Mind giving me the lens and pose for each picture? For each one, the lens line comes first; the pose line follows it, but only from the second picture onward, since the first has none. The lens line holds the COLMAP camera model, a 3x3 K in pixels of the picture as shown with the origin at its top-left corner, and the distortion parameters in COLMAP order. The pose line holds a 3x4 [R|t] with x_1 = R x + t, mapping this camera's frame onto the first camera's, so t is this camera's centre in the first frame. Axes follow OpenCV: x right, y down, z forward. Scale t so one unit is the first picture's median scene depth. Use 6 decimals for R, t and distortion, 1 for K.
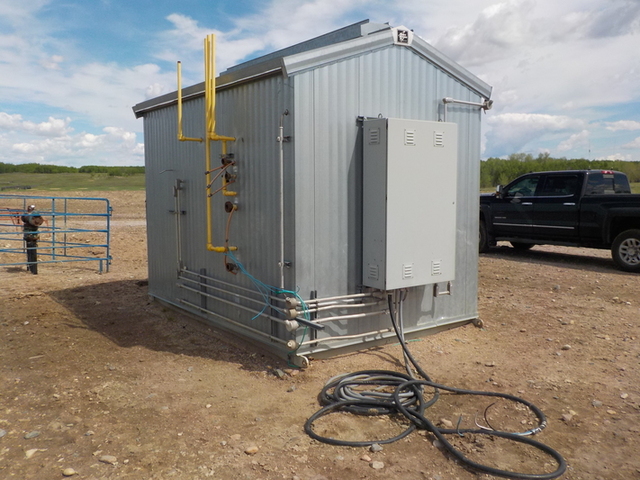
lens RADIAL K [[576.9, 0, 319.6], [0, 576.9, 239.1], [0, 0, 1]] dist [0.005737, -0.002643]
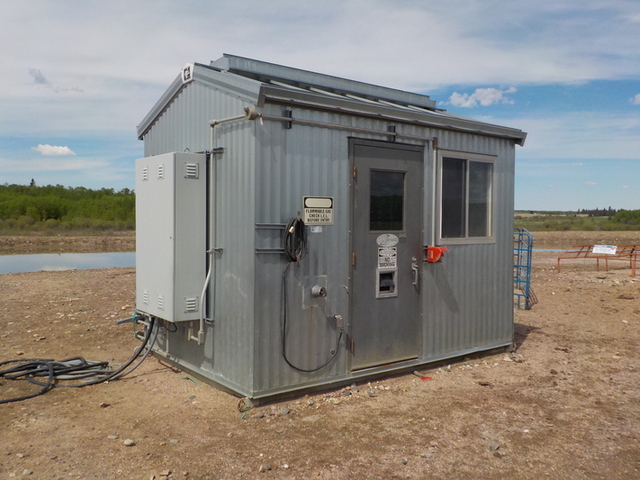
lens RADIAL K [[576.9, 0, 319.7], [0, 576.9, 239.9], [0, 0, 1]] dist [0.005737, -0.002643]
pose [[0.024576, 0.040095, -0.998894, 1.178571], [-0.100593, 0.994223, 0.037433, -0.119326], [0.994624, 0.099562, 0.028467, 1.229125]]
